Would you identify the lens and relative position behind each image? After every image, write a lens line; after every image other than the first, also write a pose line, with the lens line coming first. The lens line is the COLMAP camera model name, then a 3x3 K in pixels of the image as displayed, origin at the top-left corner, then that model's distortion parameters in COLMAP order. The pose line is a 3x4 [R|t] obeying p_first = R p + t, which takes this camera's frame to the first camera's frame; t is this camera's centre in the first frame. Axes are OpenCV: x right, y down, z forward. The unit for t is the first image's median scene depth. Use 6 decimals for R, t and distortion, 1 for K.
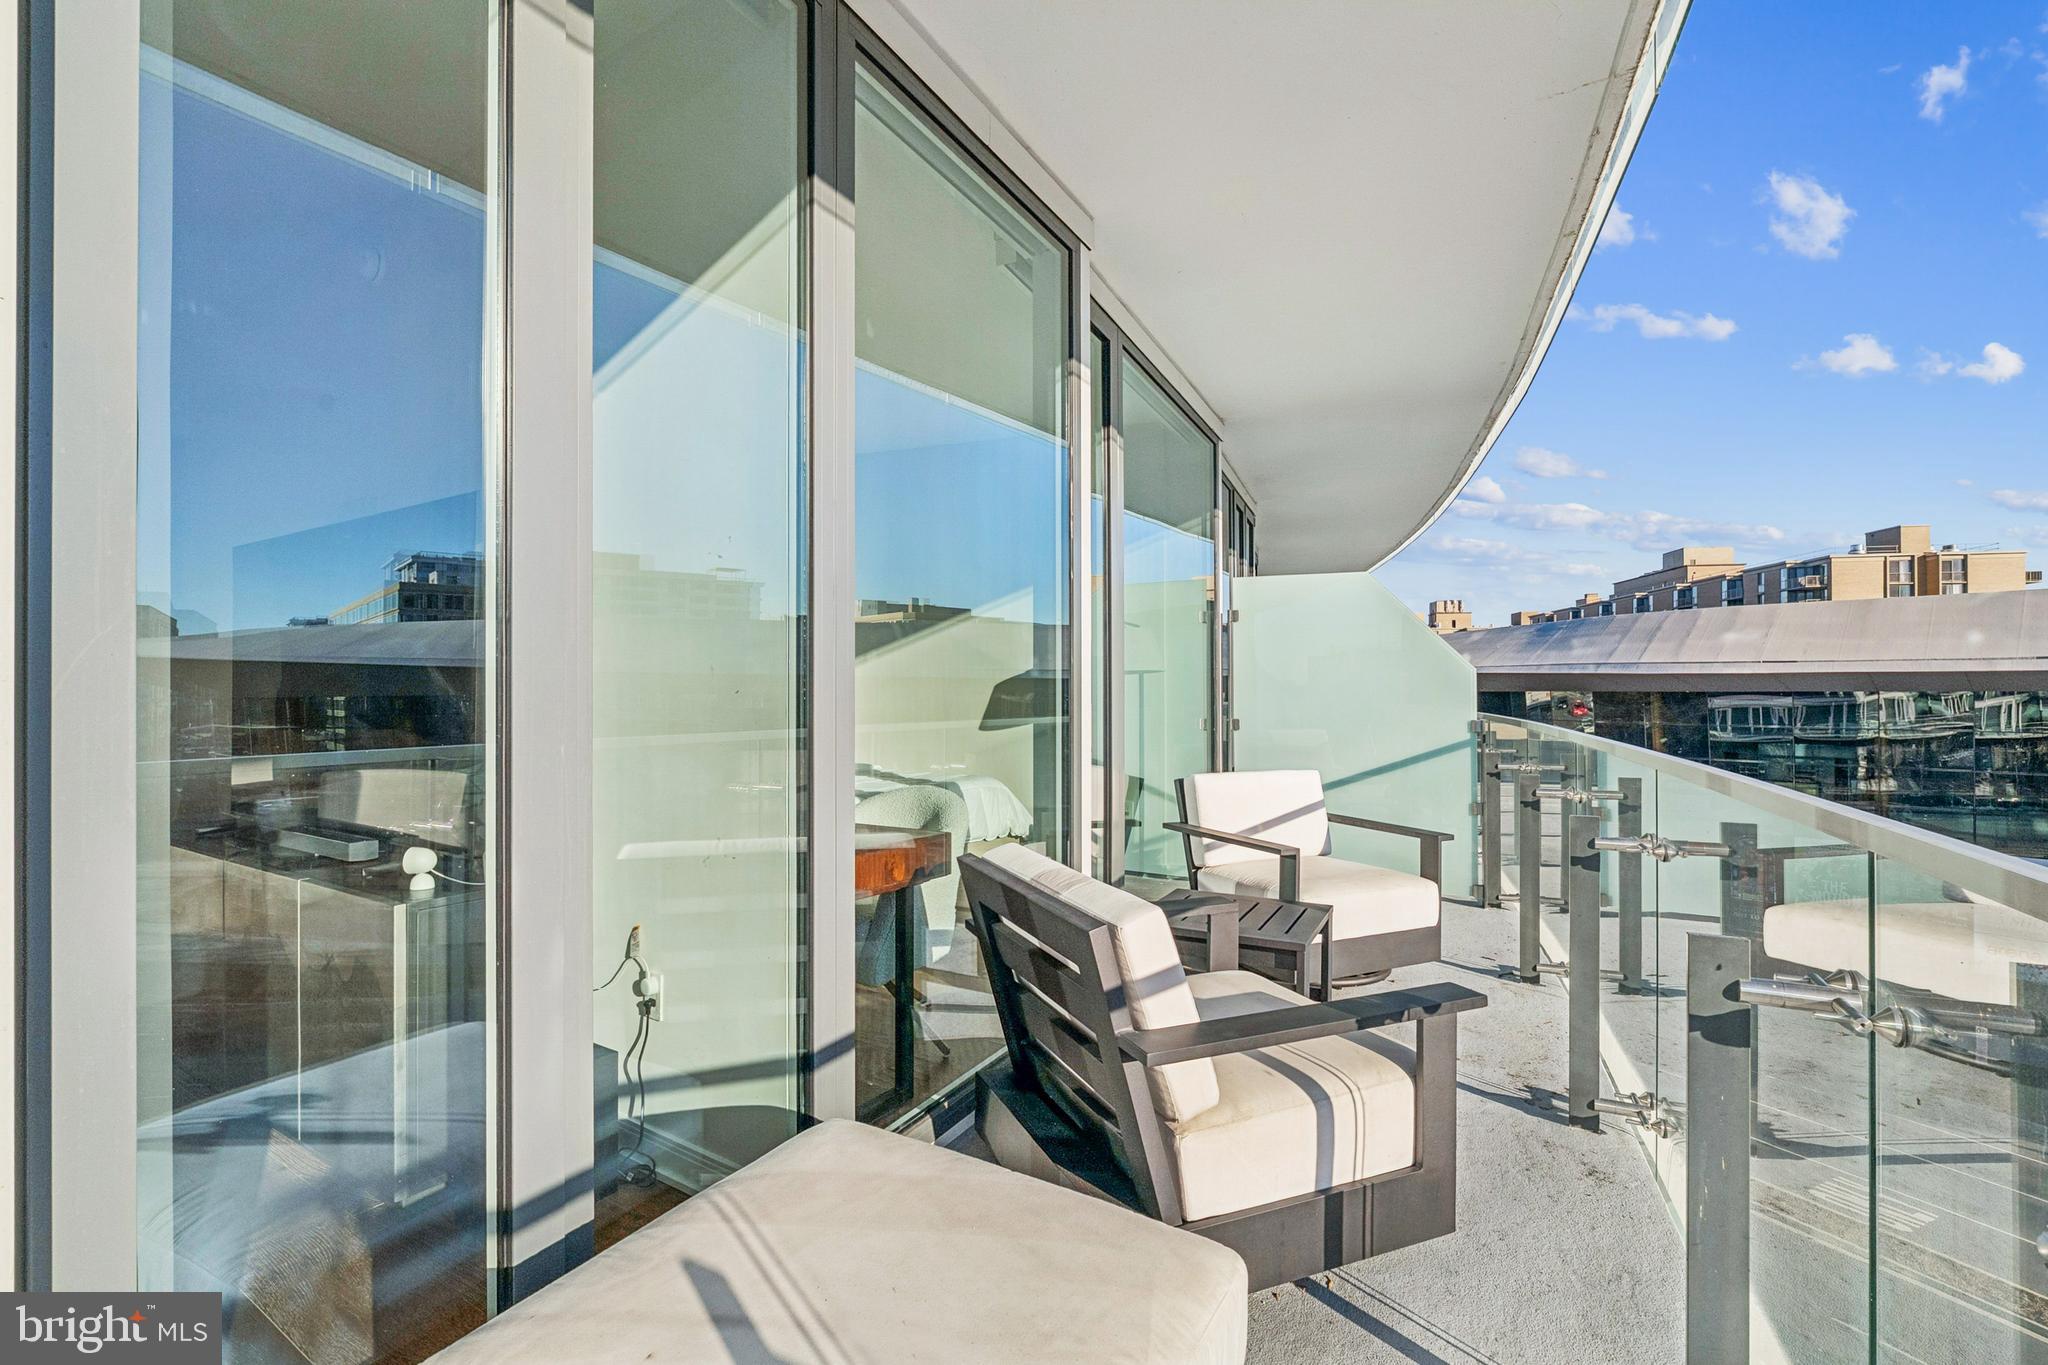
lens RADIAL K [[924.9, 0, 1024.7], [0, 924.9, 688.2], [0, 0, 1]] dist [-0.000411, 0.000273]
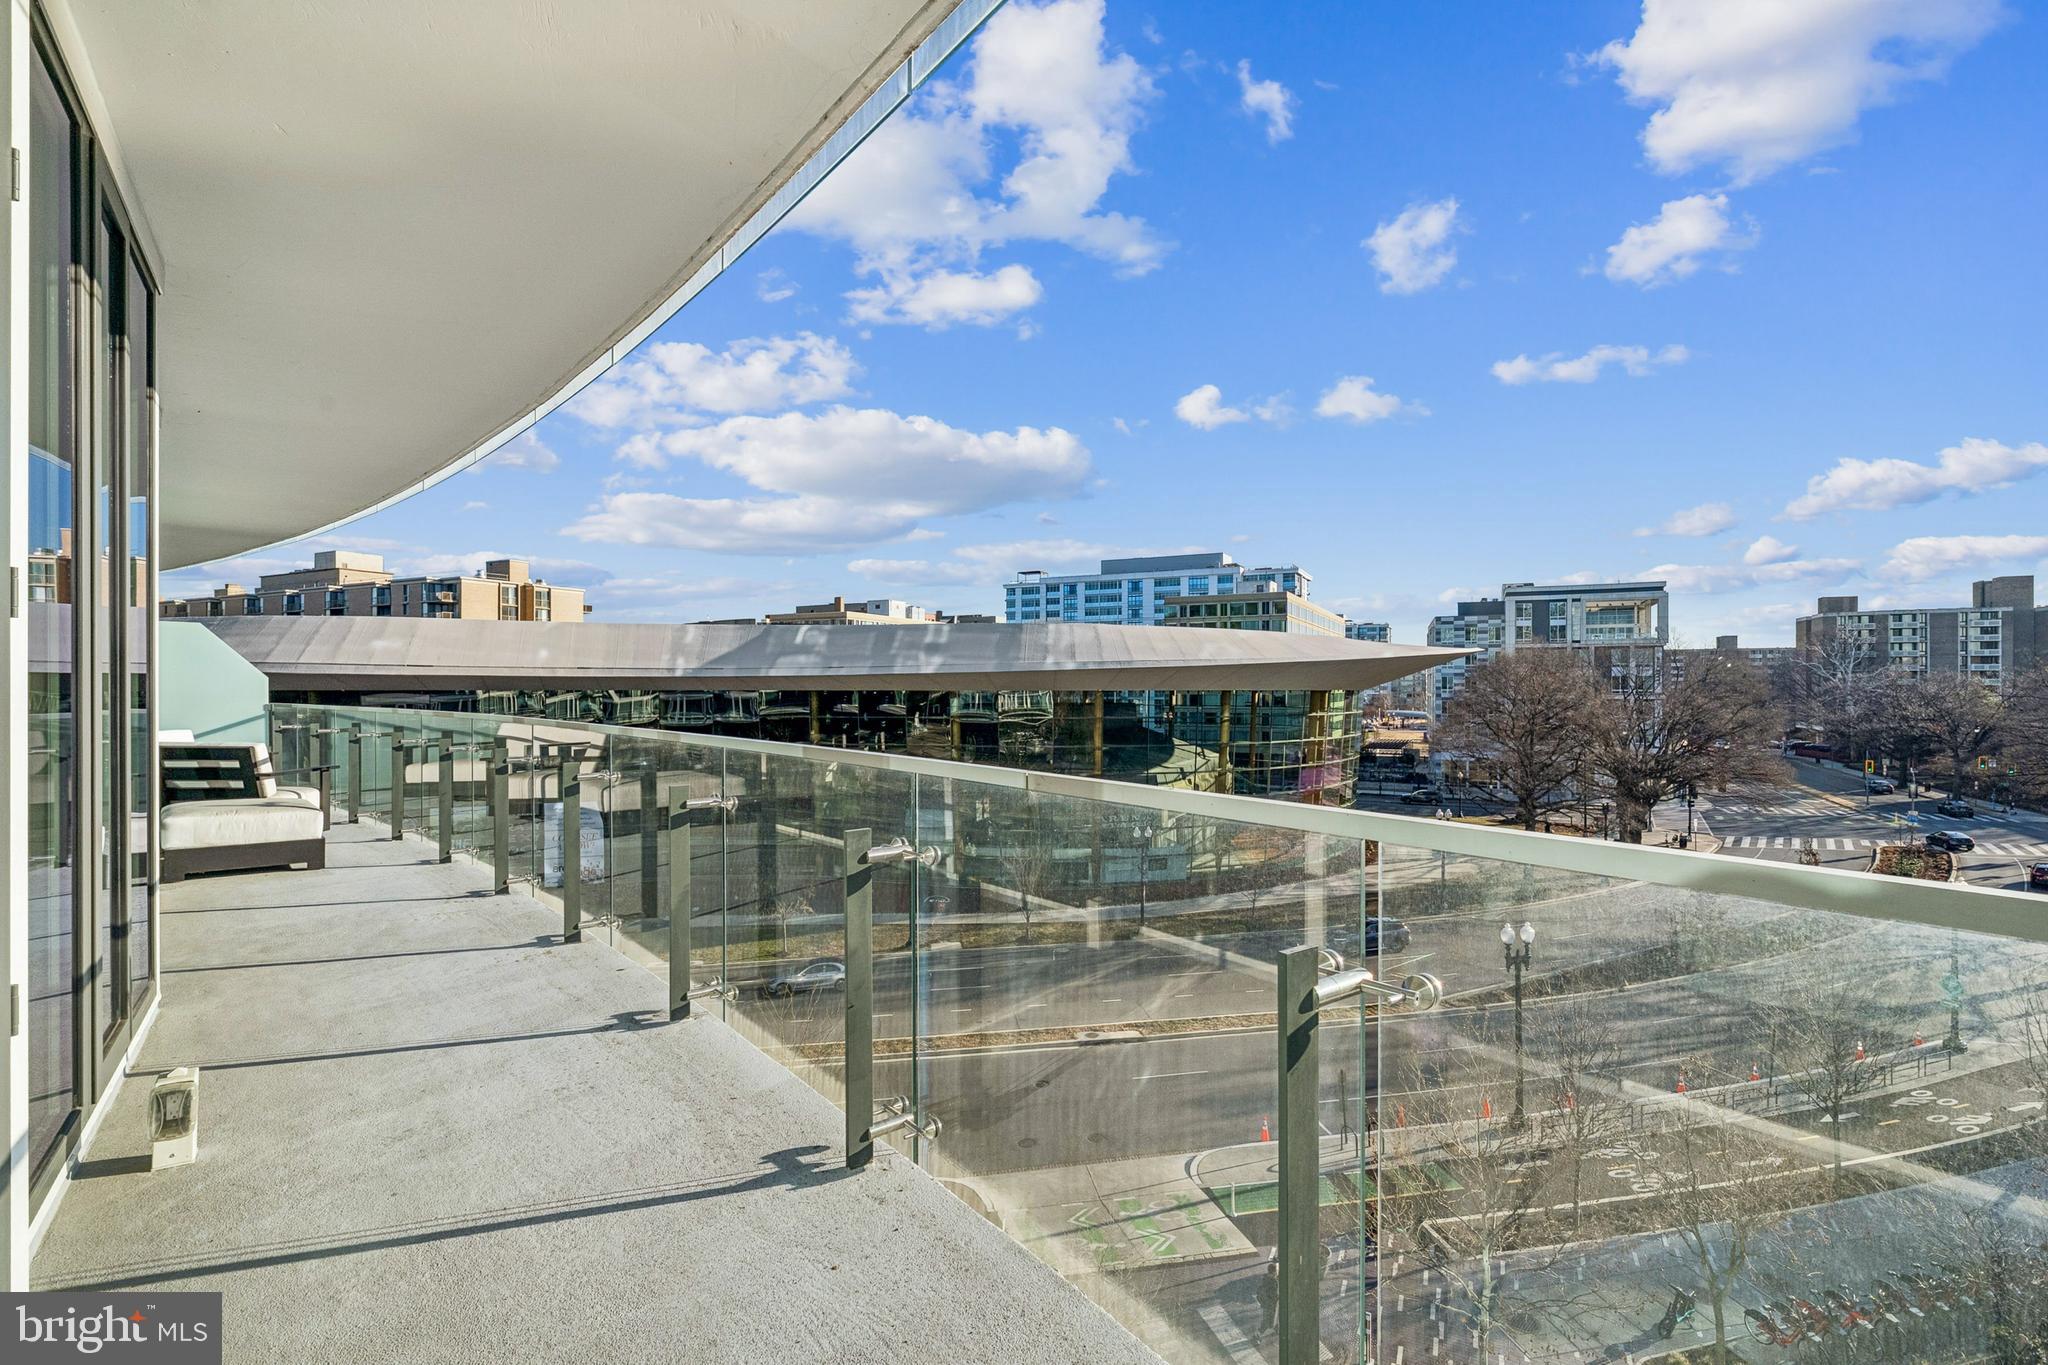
lens RADIAL K [[924.9, 0, 1025.2], [0, 924.9, 683.4], [0, 0, 1]] dist [-0.000411, 0.000273]
pose [[0.302385, 0.008934, 0.953144, -1.272115], [-0.005216, 0.999957, -0.007718, -0.005051], [-0.953171, -0.002637, 0.302419, -1.595942]]
